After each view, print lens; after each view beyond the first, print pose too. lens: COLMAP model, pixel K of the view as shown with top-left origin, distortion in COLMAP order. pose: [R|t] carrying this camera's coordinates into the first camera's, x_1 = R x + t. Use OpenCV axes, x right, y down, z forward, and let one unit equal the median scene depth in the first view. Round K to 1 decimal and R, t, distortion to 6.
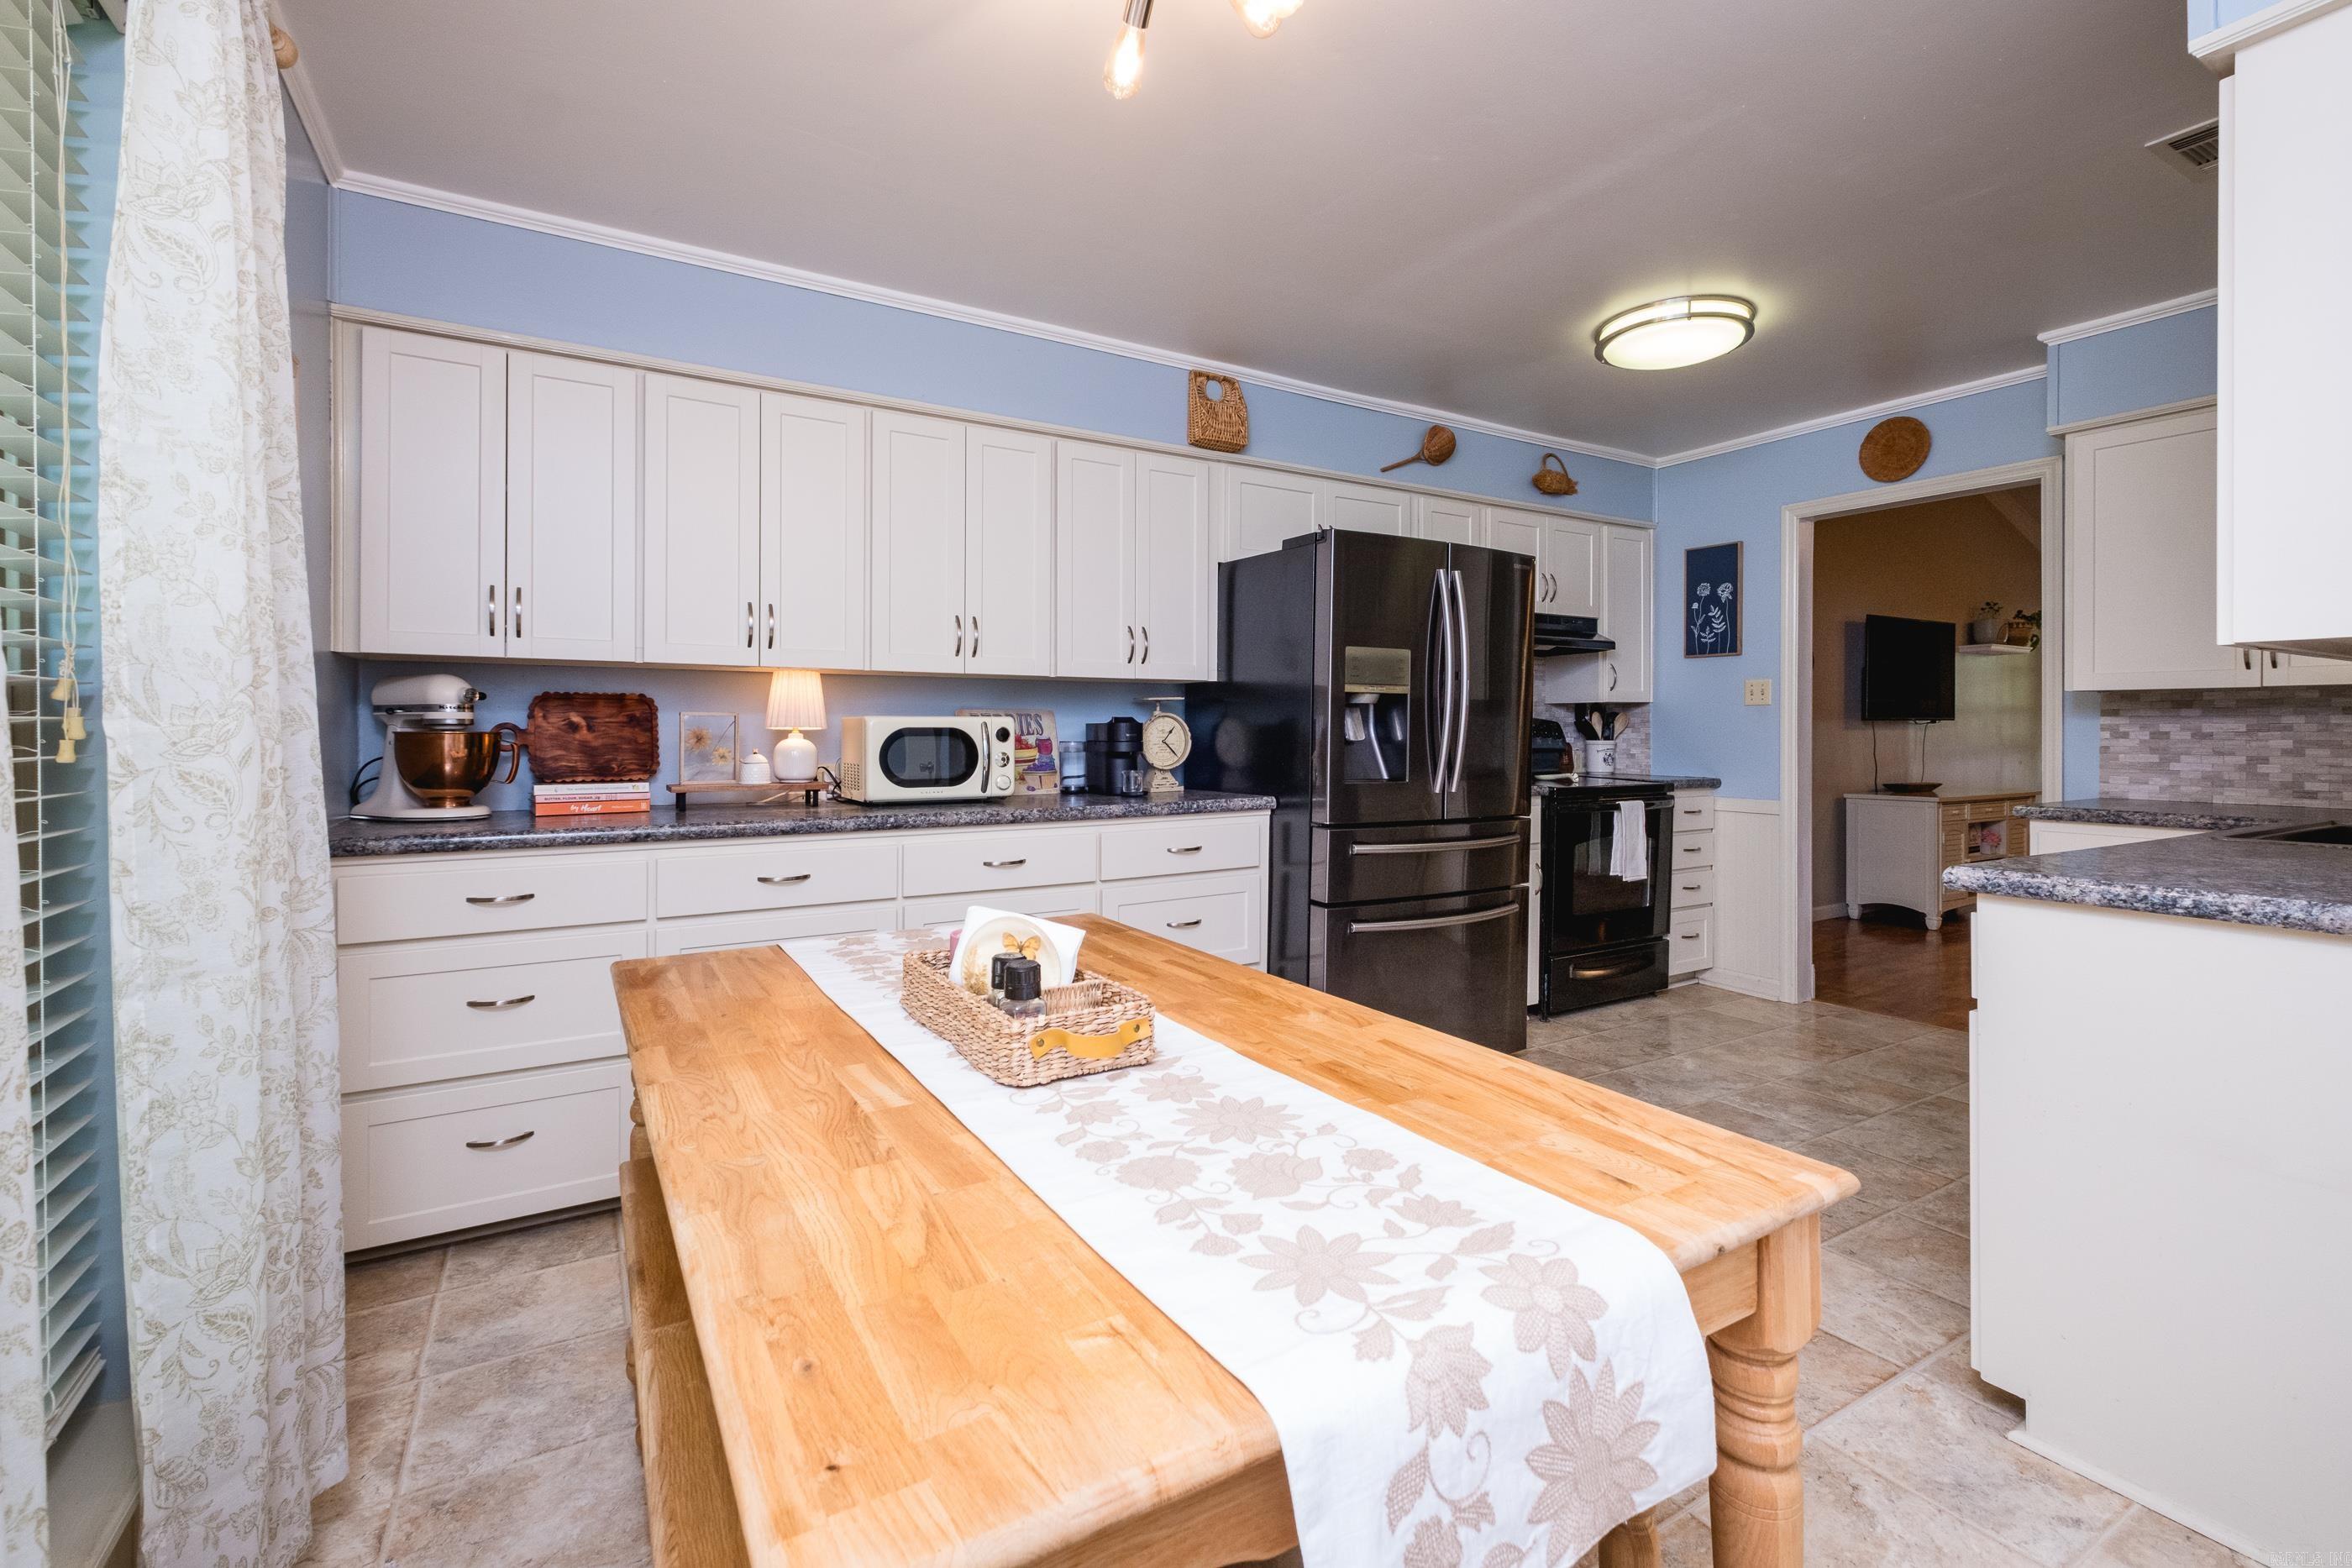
lens RADIAL K [[1018.2, 0, 1190.5], [0, 1018.2, 736.4], [0, 0, 1]] dist [0.001932, -0.003200]
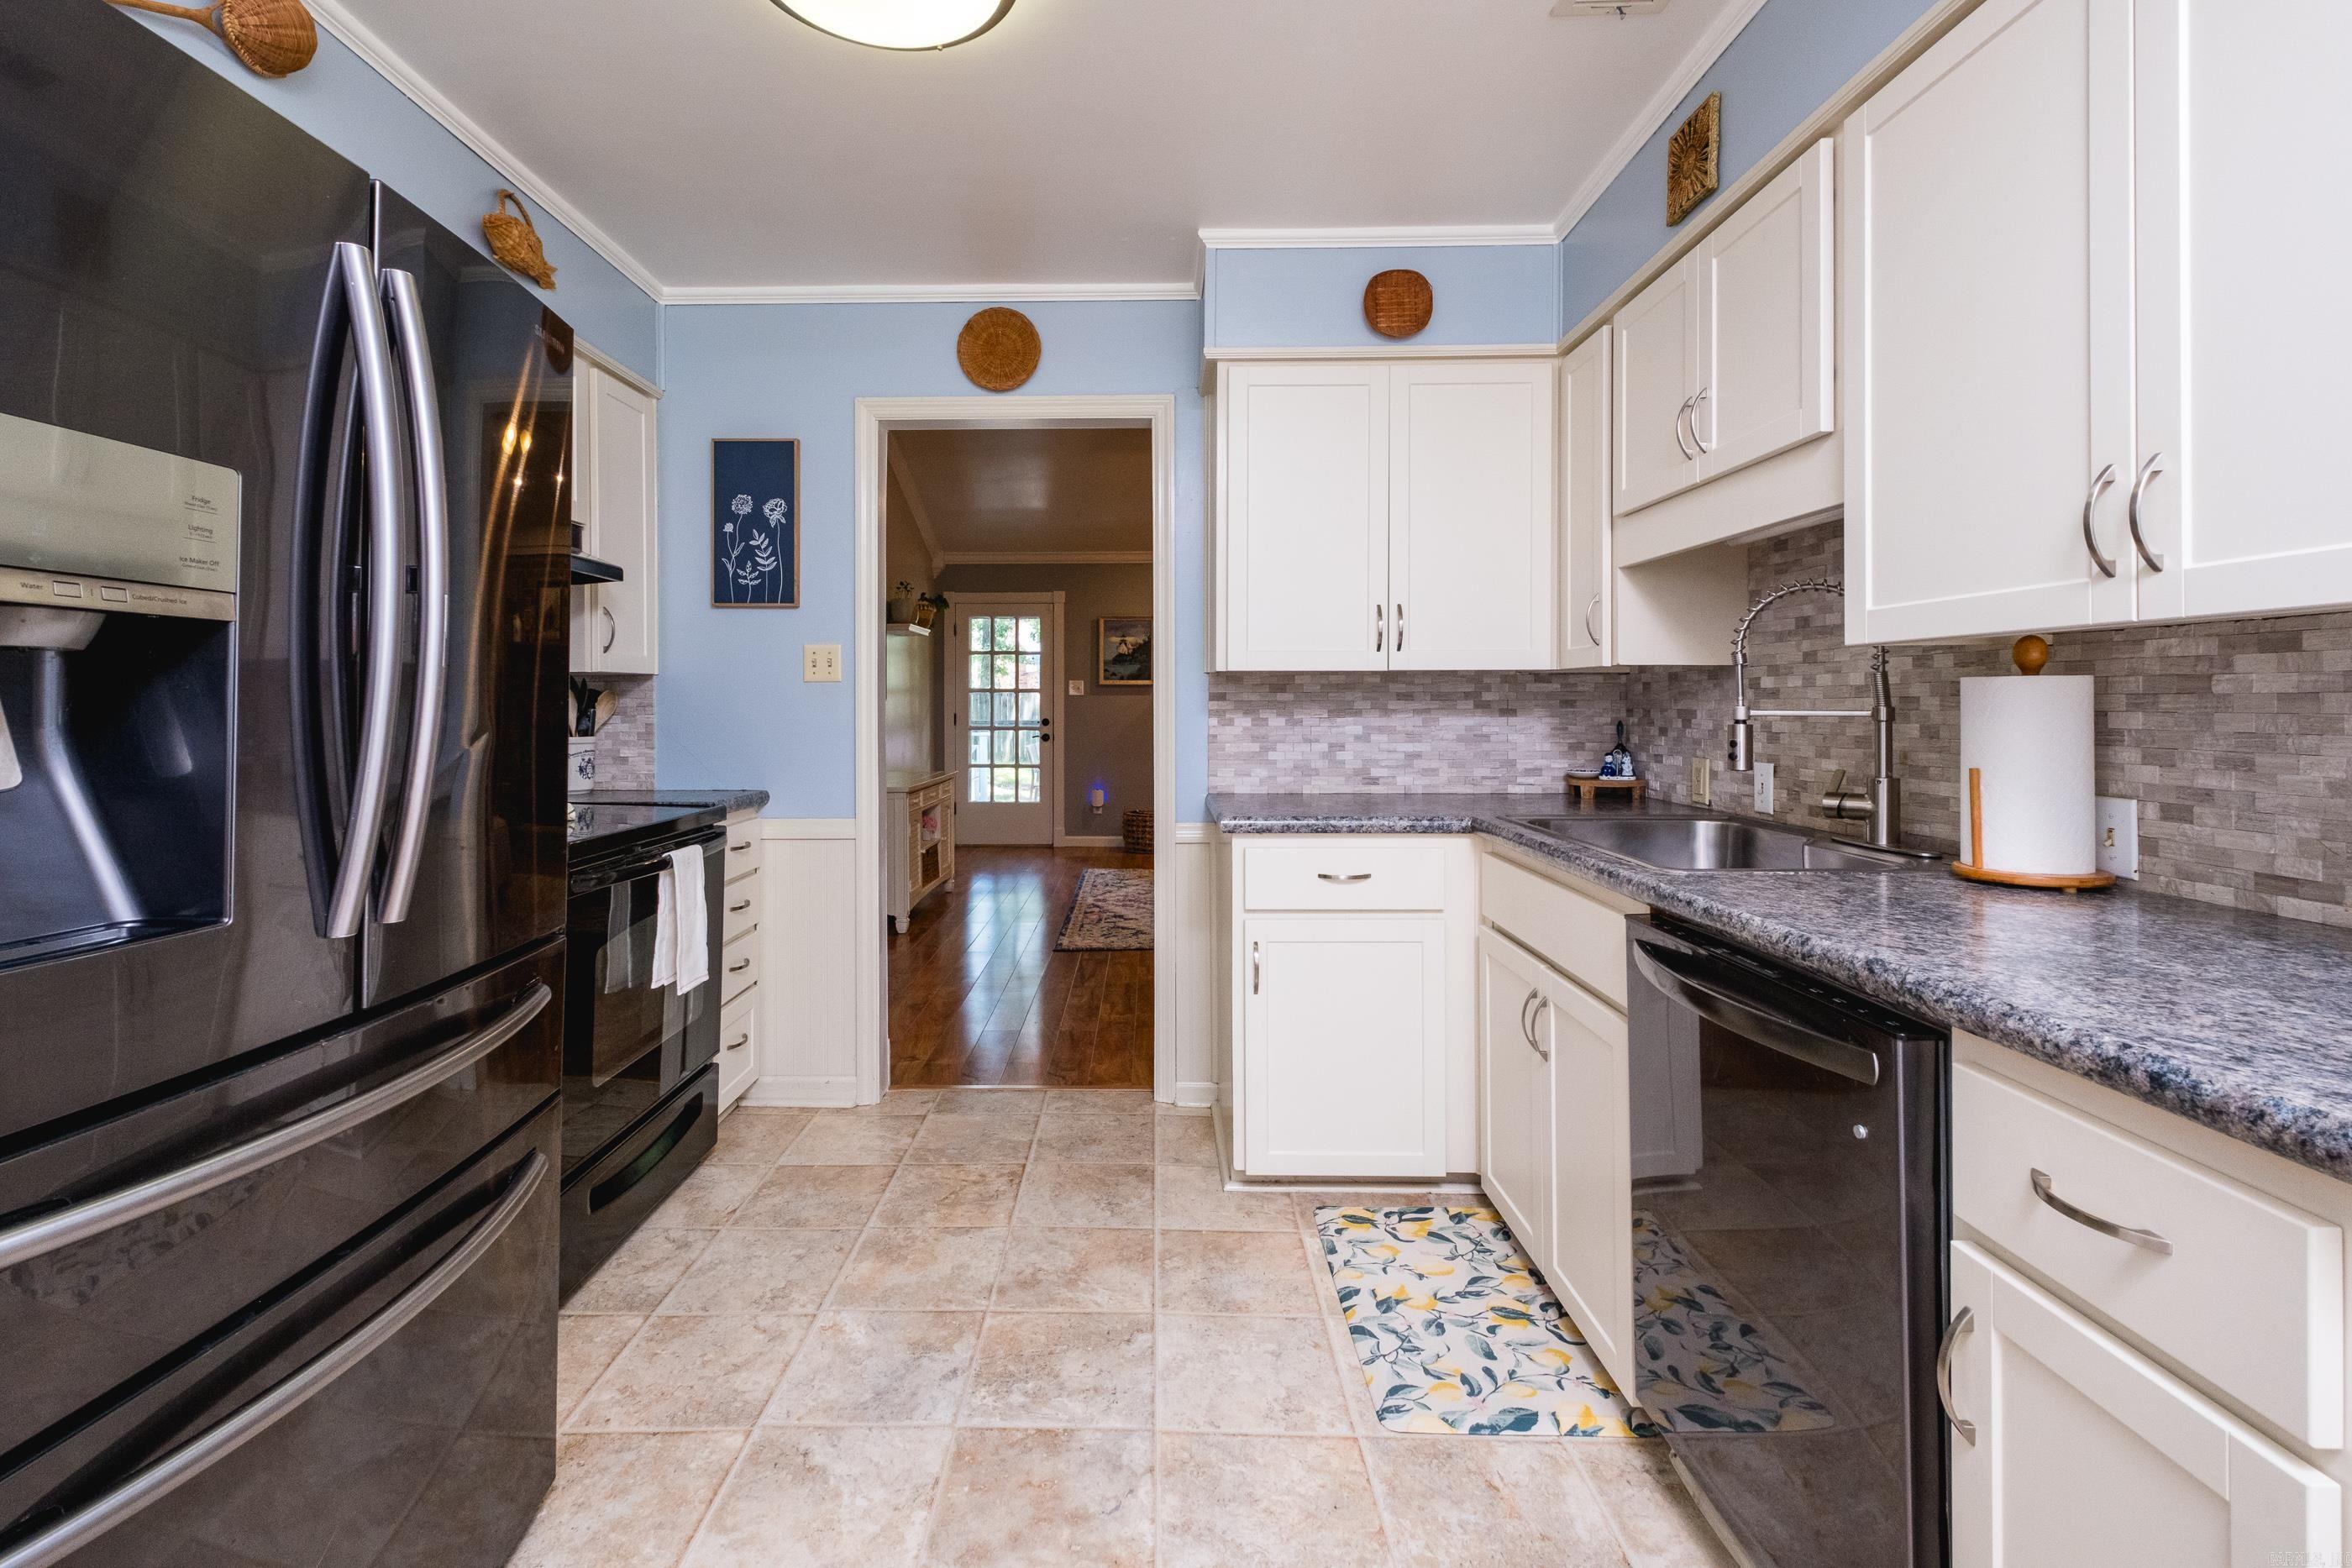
lens RADIAL K [[1018.2, 0, 1076.1], [0, 1018.2, 705.7], [0, 0, 1]] dist [0.001932, -0.003200]
pose [[0.553853, -0.003870, 0.832605, 0.078599], [0.009573, 0.999953, -0.001720, -0.011572], [-0.832559, 0.008923, 0.553864, 0.475393]]
